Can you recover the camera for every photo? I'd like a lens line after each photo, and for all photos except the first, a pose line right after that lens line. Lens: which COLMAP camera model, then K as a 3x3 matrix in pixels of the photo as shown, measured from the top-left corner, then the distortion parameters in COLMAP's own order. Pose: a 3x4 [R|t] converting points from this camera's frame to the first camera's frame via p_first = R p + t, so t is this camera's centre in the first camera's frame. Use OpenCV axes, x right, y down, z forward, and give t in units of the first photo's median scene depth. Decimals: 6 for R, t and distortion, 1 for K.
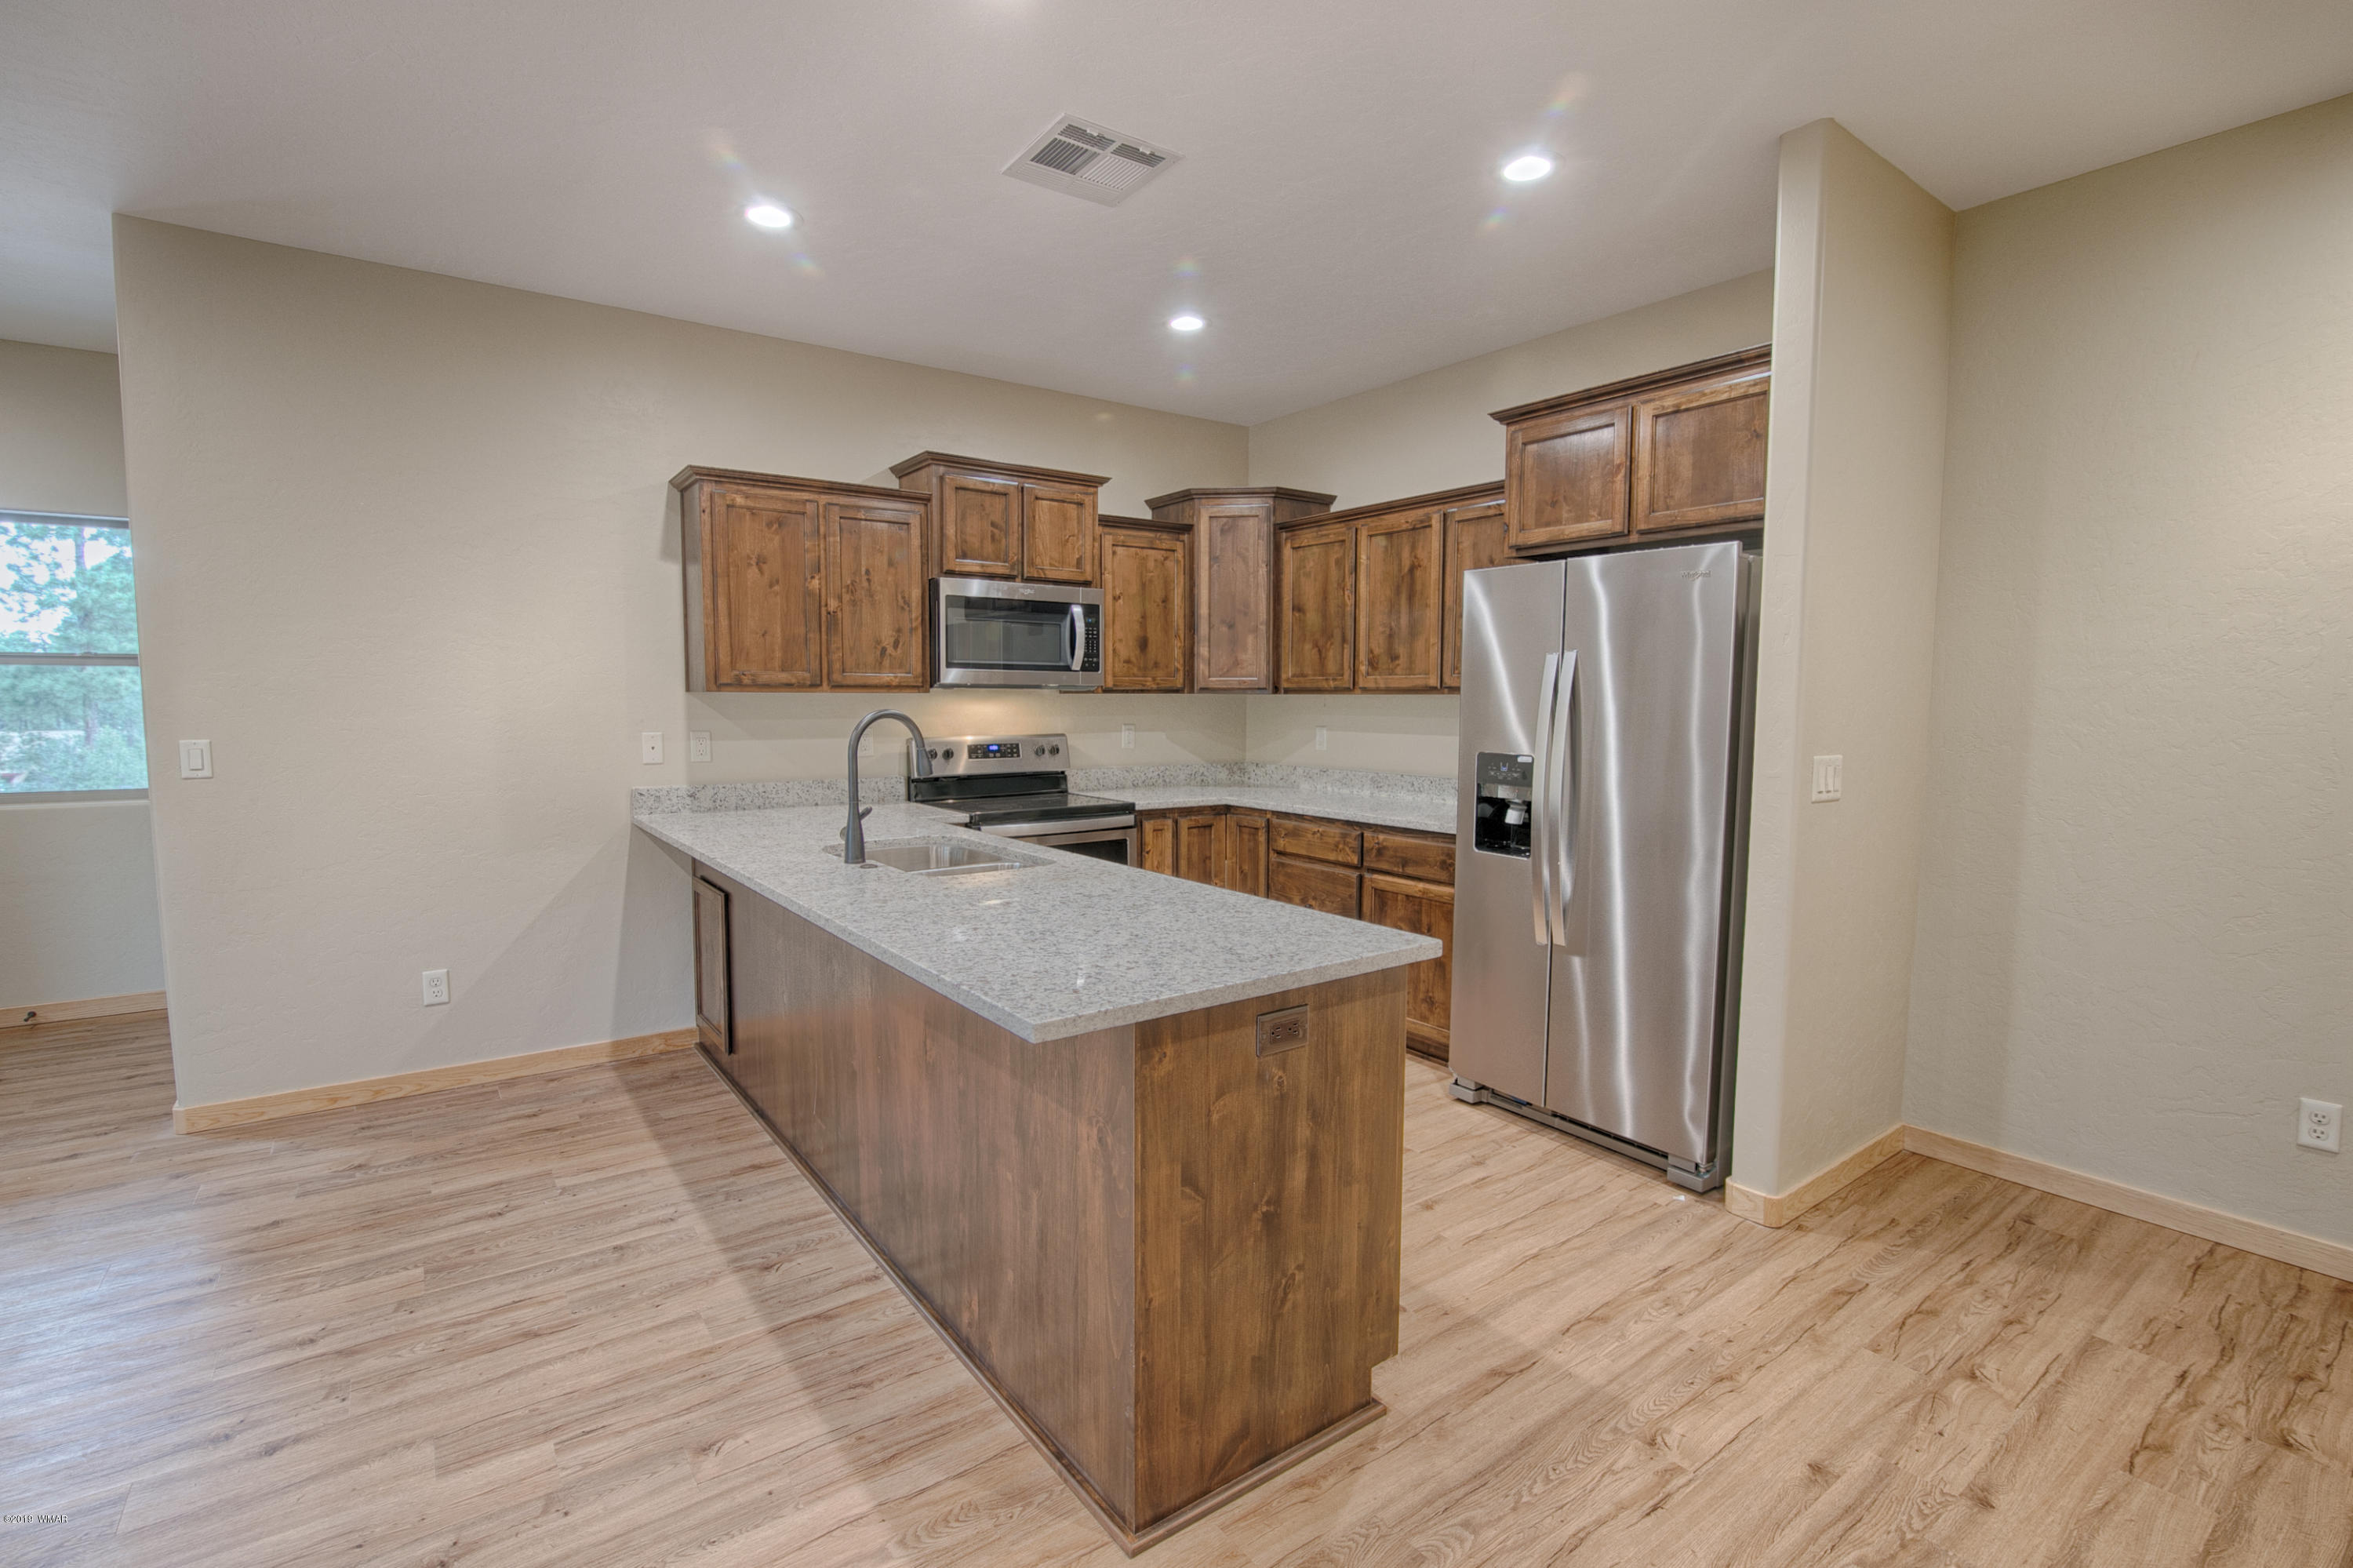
lens RADIAL K [[1078.4, 0, 1179.0], [0, 1078.4, 782.6], [0, 0, 1]] dist [-0.022228, 0.002155]
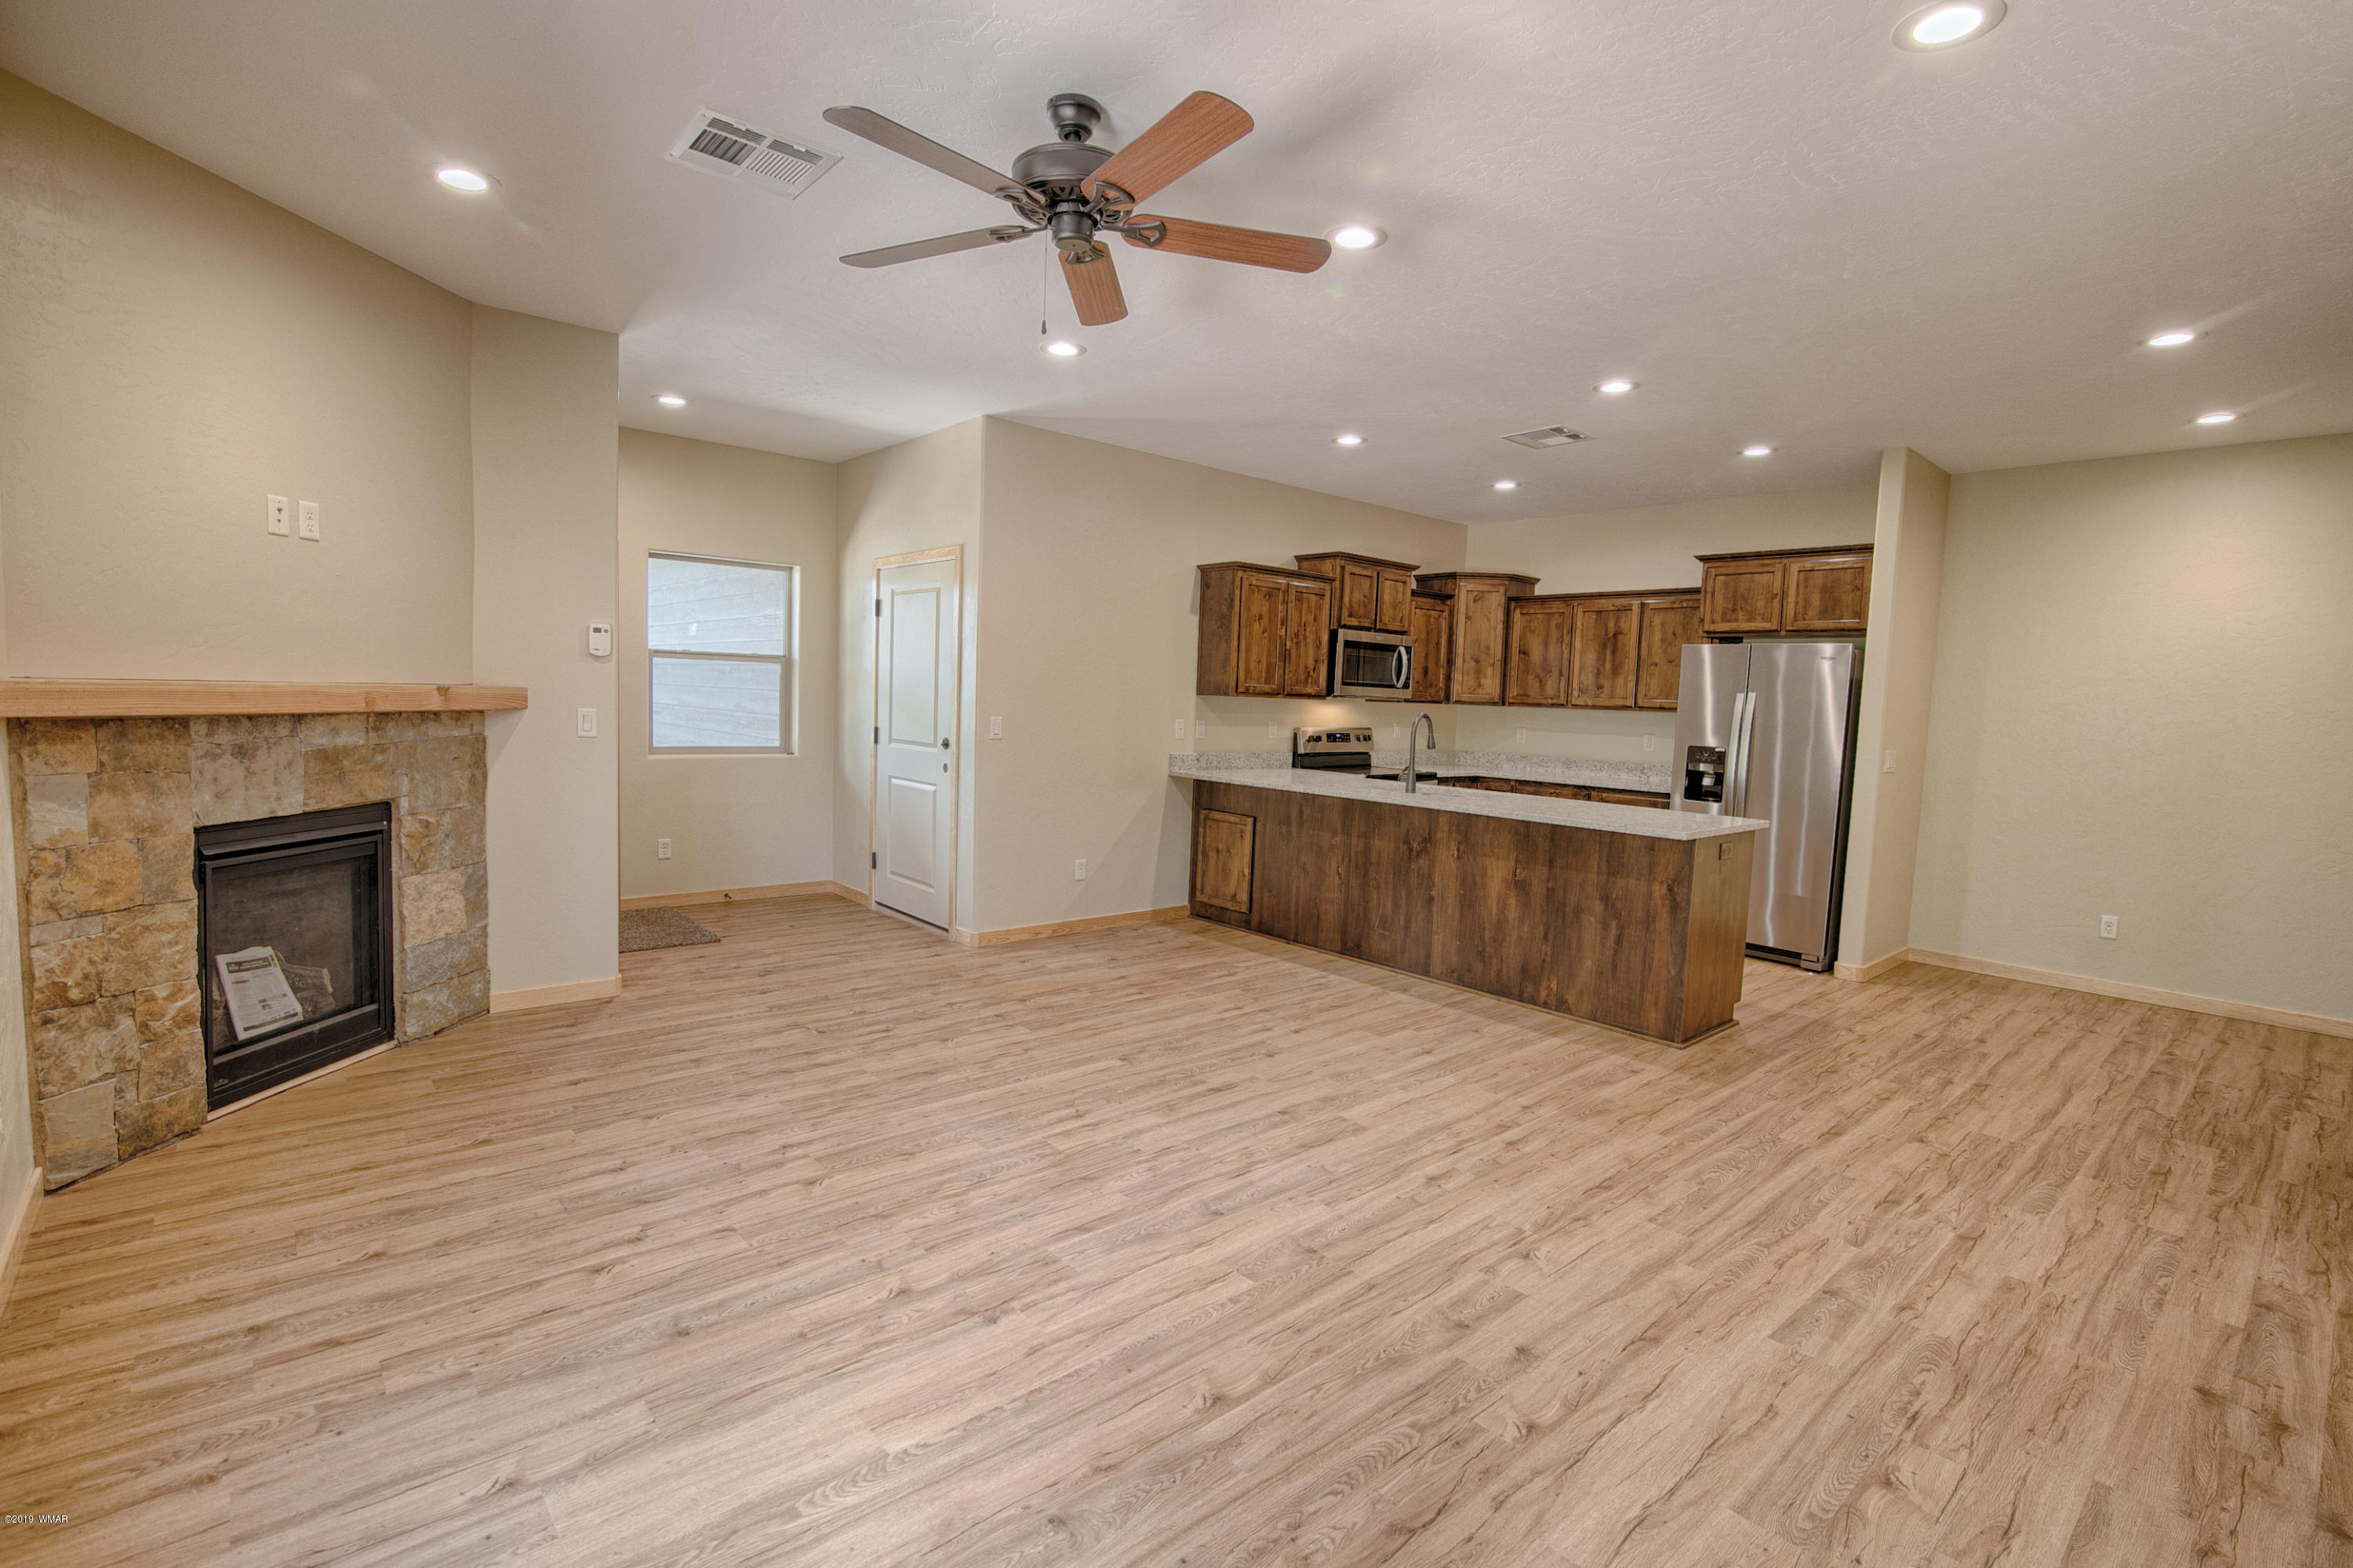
lens RADIAL K [[1078.4, 0, 1178.5], [0, 1078.4, 781.8], [0, 0, 1]] dist [-0.022228, 0.002155]
pose [[0.995541, 0.024890, 0.090992, -0.774351], [-0.025150, 0.999682, 0.001711, 0.053643], [-0.090921, -0.003992, 0.995850, -0.752893]]
